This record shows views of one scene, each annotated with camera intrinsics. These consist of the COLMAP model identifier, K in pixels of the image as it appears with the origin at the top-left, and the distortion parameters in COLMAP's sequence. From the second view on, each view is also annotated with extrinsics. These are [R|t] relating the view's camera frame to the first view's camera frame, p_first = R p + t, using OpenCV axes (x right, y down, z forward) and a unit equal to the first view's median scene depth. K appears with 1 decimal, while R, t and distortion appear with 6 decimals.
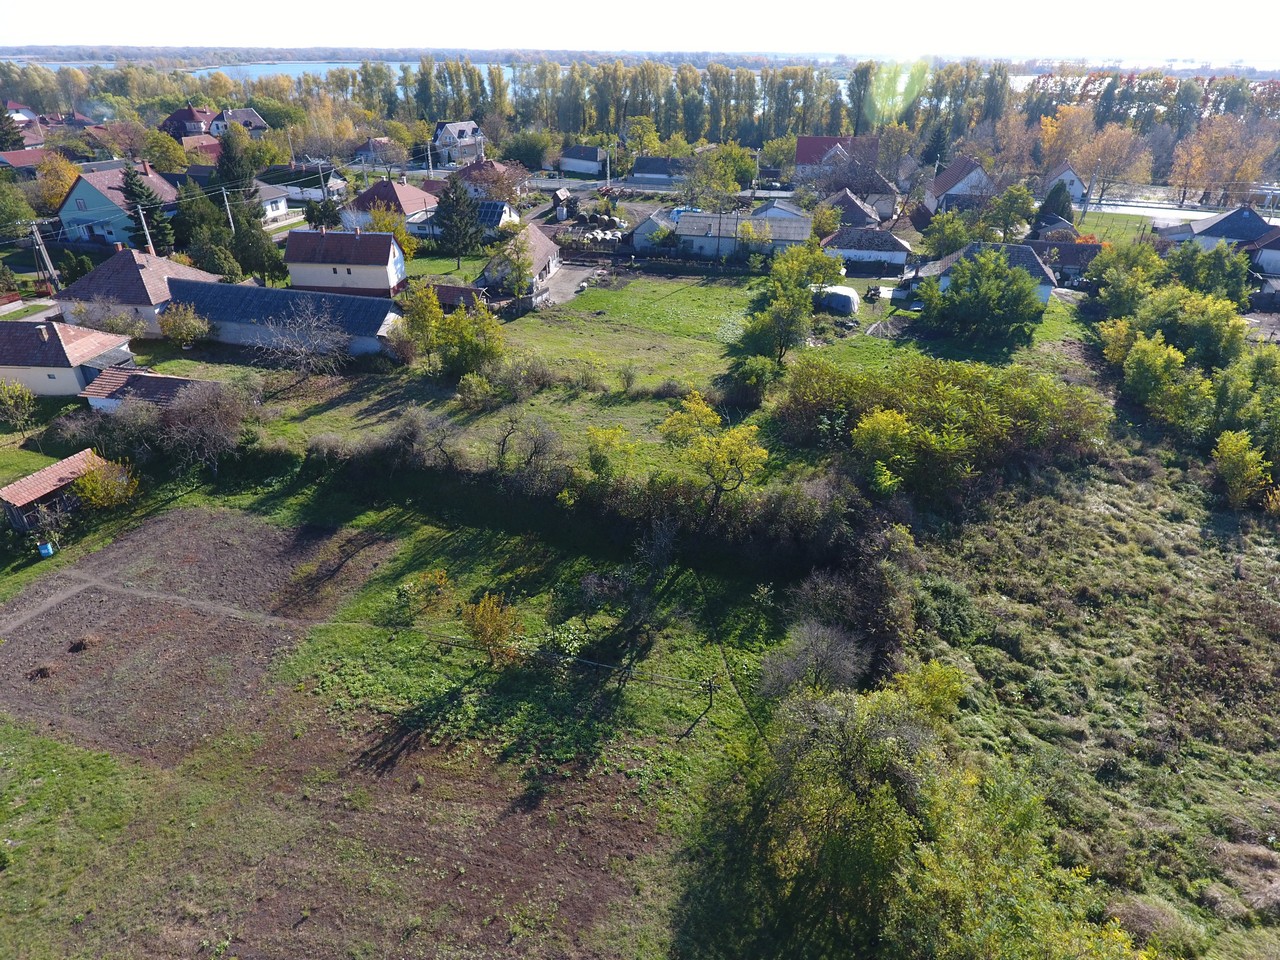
lens RADIAL K [[744.7, 0, 638.7], [0, 744.7, 482.4], [0, 0, 1]] dist [-0.003194, -0.000452]
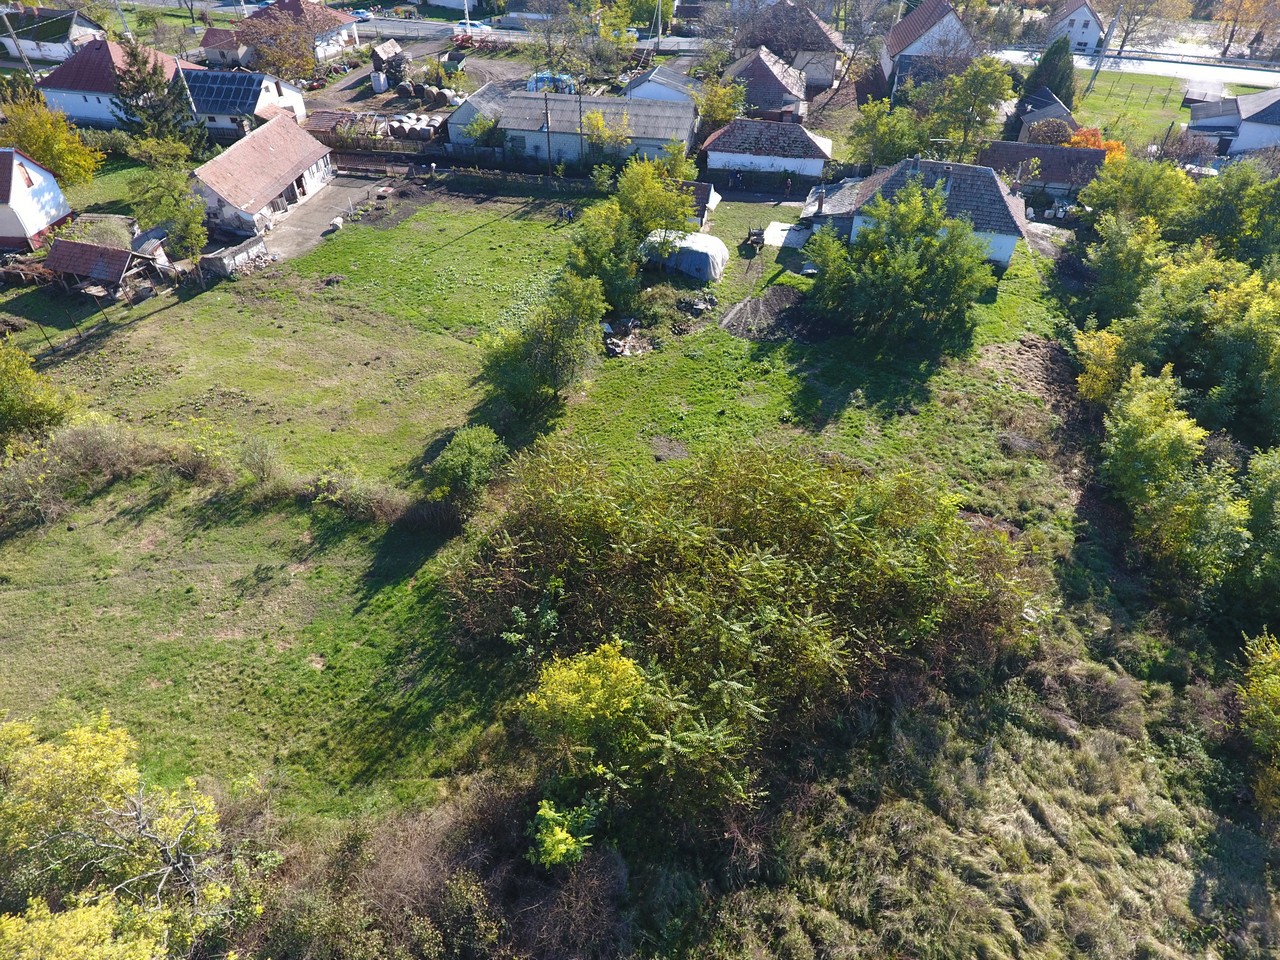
lens RADIAL K [[745.9, 0, 640.0], [0, 745.9, 480.0], [0, 0, 1]] dist [-0.000334, -0.001610]
pose [[0.999885, -0.011312, 0.010139, 0.228229], [0.009134, 0.981011, 0.193737, -0.194348], [-0.012138, -0.193622, 0.981001, 0.340216]]
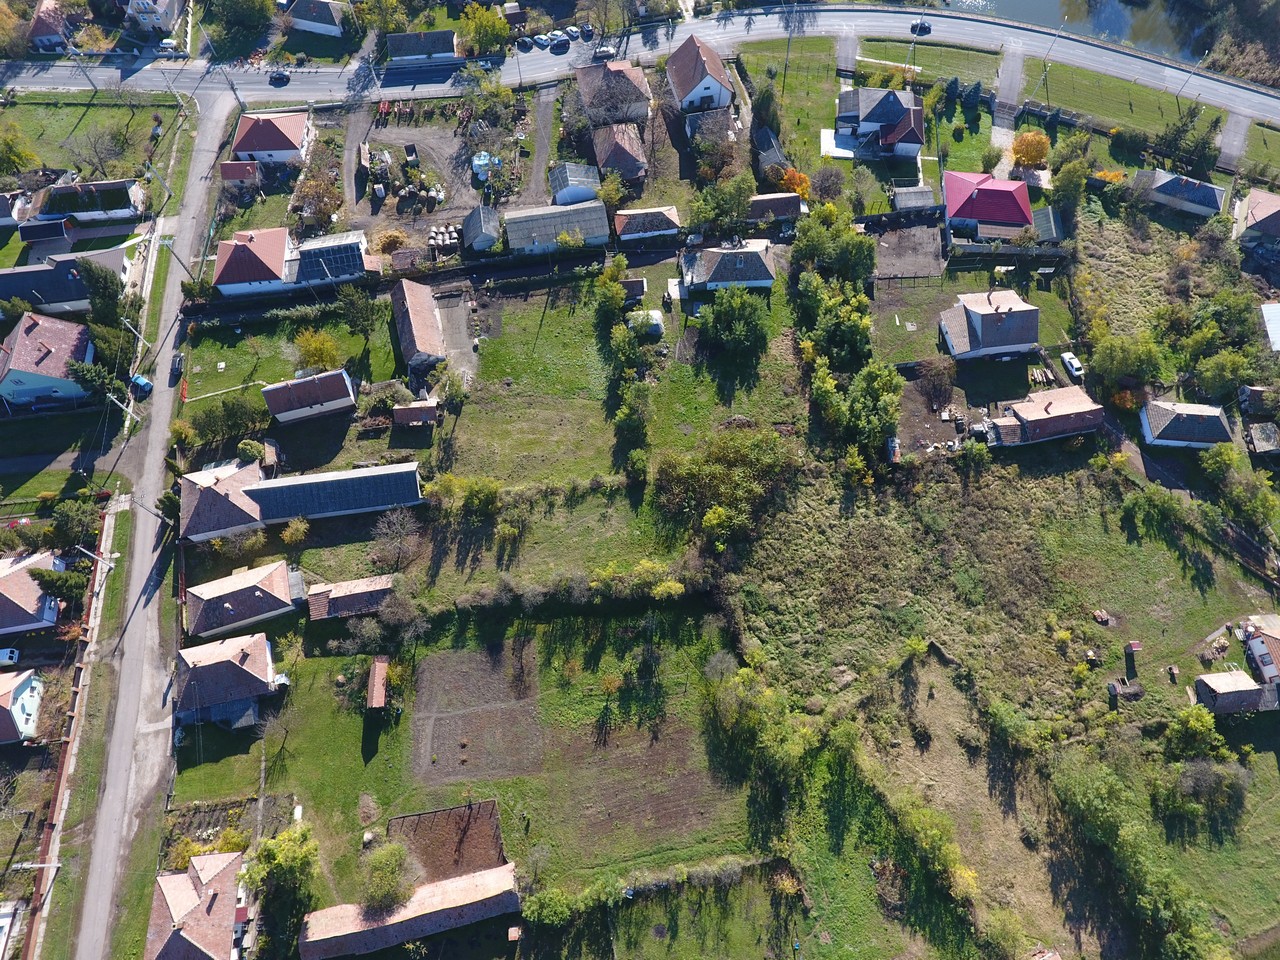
lens RADIAL K [[744.7, 0, 638.7], [0, 744.7, 482.4], [0, 0, 1]] dist [-0.003194, -0.000452]
pose [[0.920392, -0.357029, 0.159399, -0.130894], [0.206062, 0.789388, 0.578277, -0.958030], [-0.332290, -0.499396, 0.800117, -0.431406]]
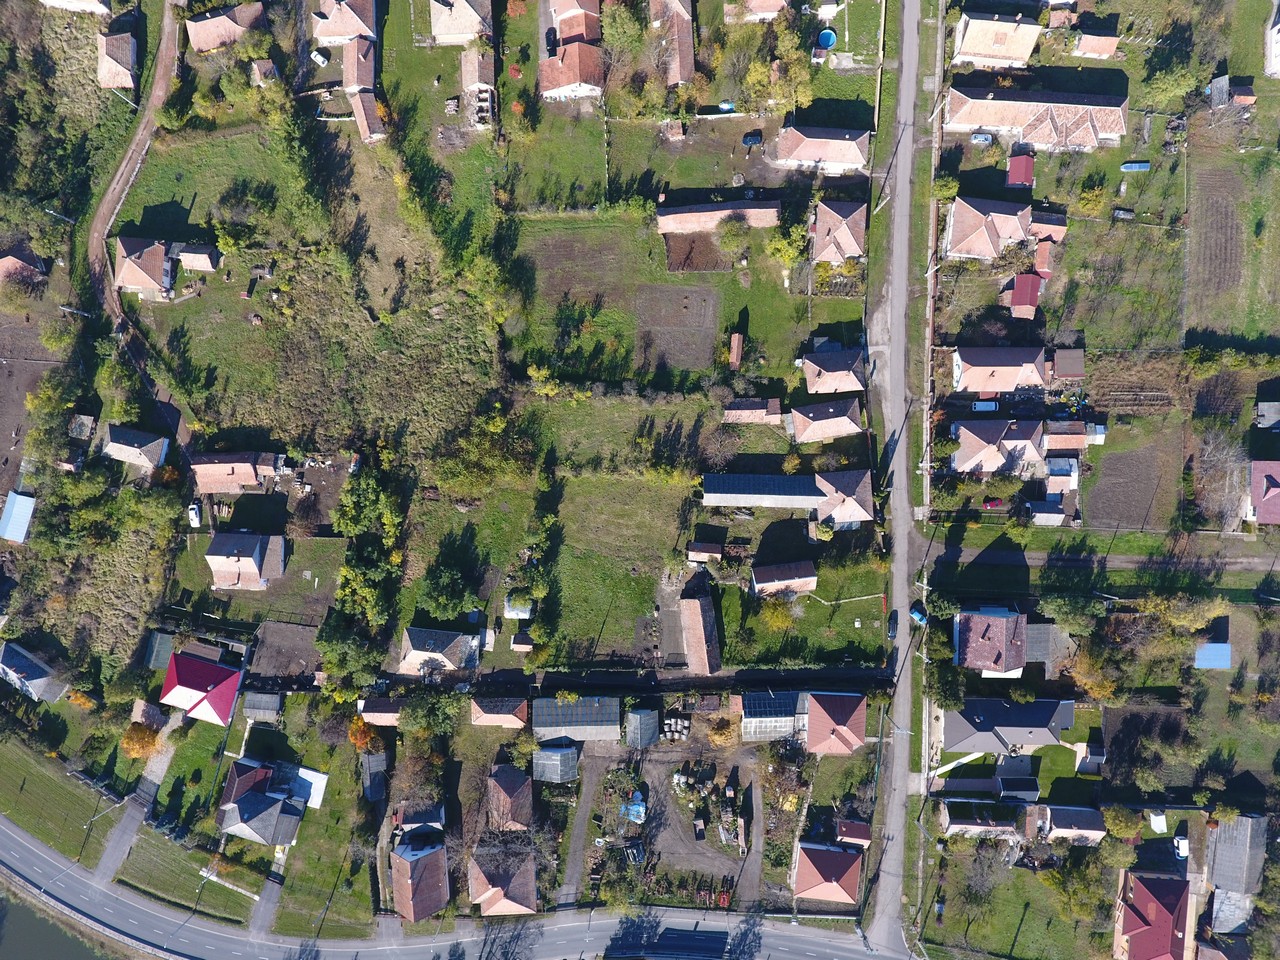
lens RADIAL K [[744.7, 0, 638.7], [0, 744.7, 482.4], [0, 0, 1]] dist [-0.003194, -0.000452]
pose [[-0.971084, 0.238705, 0.003950, -0.136205], [-0.118363, -0.495756, 0.860358, -1.917383], [0.207330, 0.835013, 0.509674, -0.189284]]
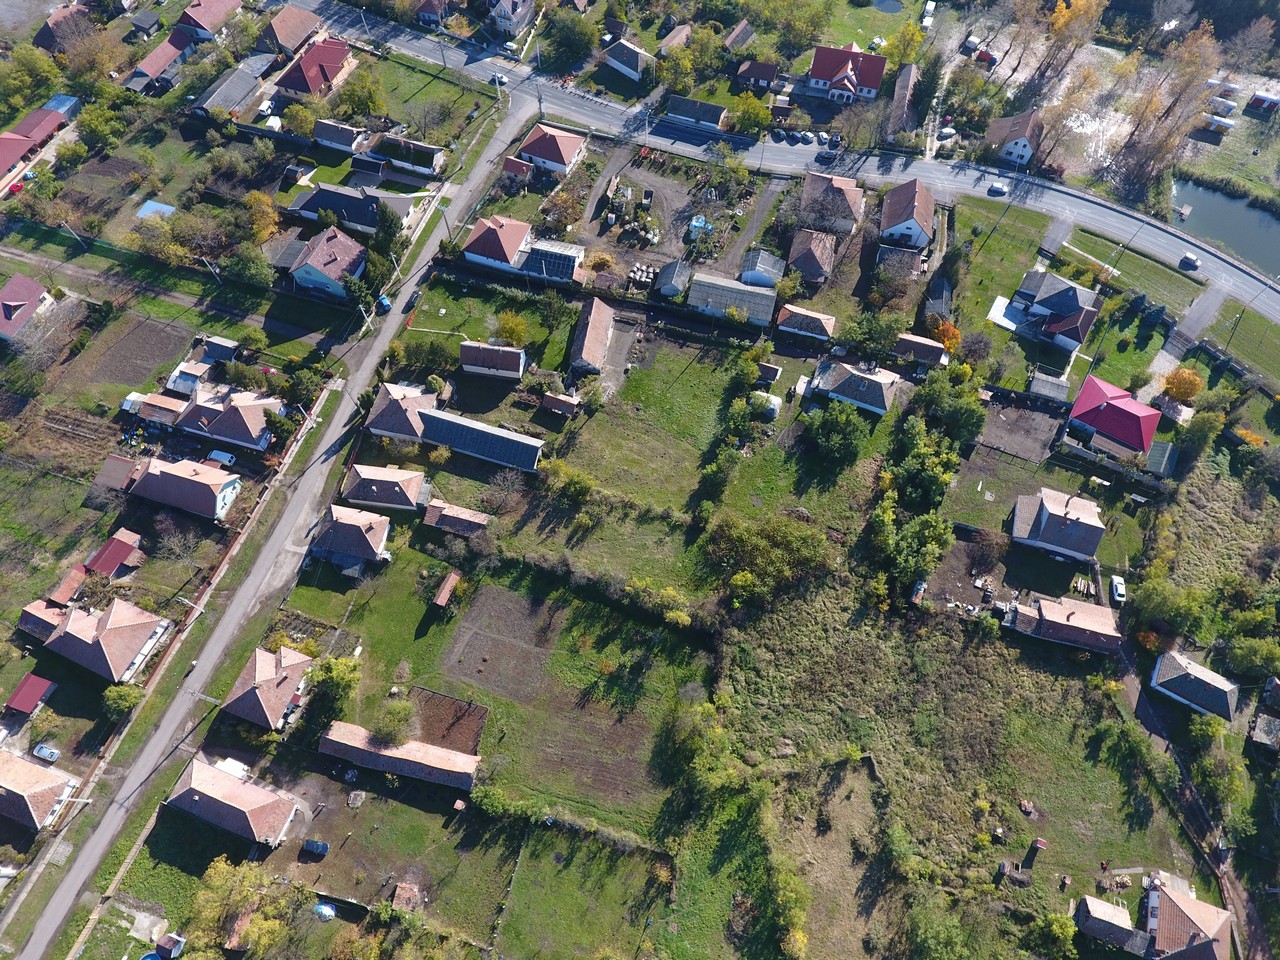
lens RADIAL K [[744.7, 0, 638.7], [0, 744.7, 482.4], [0, 0, 1]] dist [-0.003194, -0.000452]
pose [[0.998810, 0.041574, -0.025482, 0.004539], [-0.020519, 0.832405, 0.553788, -1.178827], [0.044235, -0.552606, 0.832268, -0.681983]]
